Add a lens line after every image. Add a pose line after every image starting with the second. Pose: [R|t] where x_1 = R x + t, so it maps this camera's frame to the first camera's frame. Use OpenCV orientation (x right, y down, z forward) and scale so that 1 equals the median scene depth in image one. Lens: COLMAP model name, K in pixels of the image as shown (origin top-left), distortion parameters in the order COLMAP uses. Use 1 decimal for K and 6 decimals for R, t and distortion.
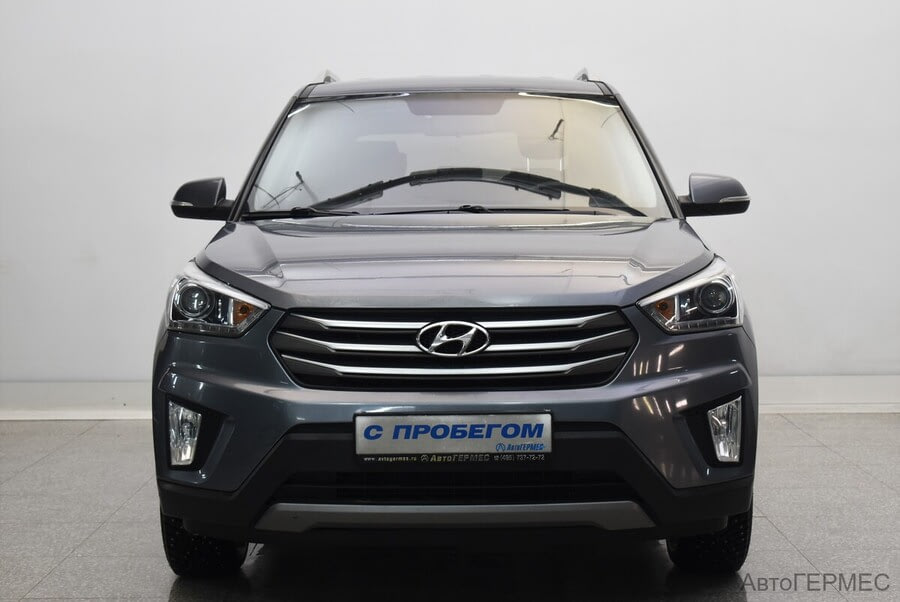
lens RADIAL K [[1864.8, 0, 449.7], [0, 1864.8, 301.6], [0, 0, 1]] dist [0.058525, 0.000000]
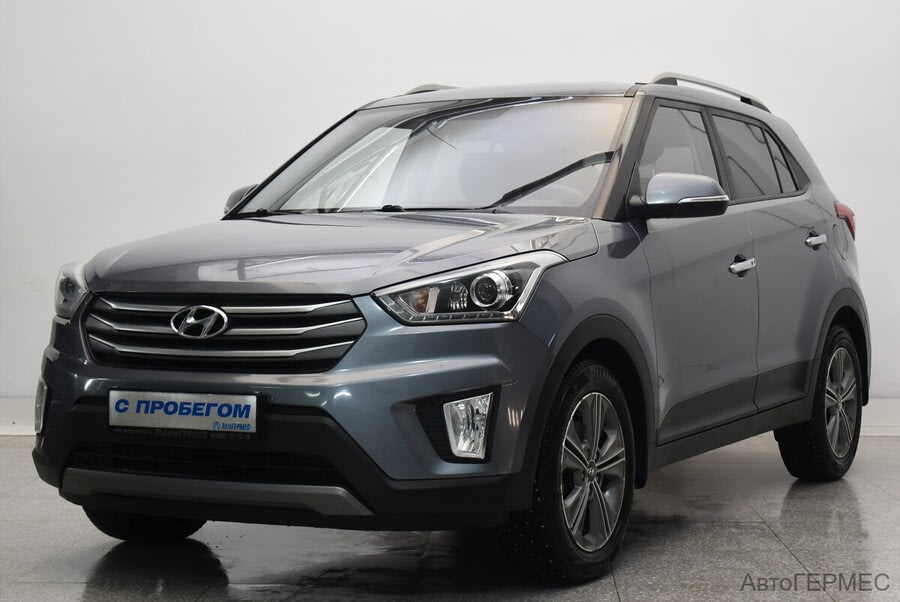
lens RADIAL K [[1864.8, 0, 451.9], [0, 1864.8, 307.0], [0, 0, 1]] dist [0.058525, 0.000000]
pose [[0.865838, 0.018173, -0.499995, 0.664485], [-0.031113, 0.999362, -0.017556, 0.025871], [0.499357, 0.030757, 0.865850, 0.156217]]
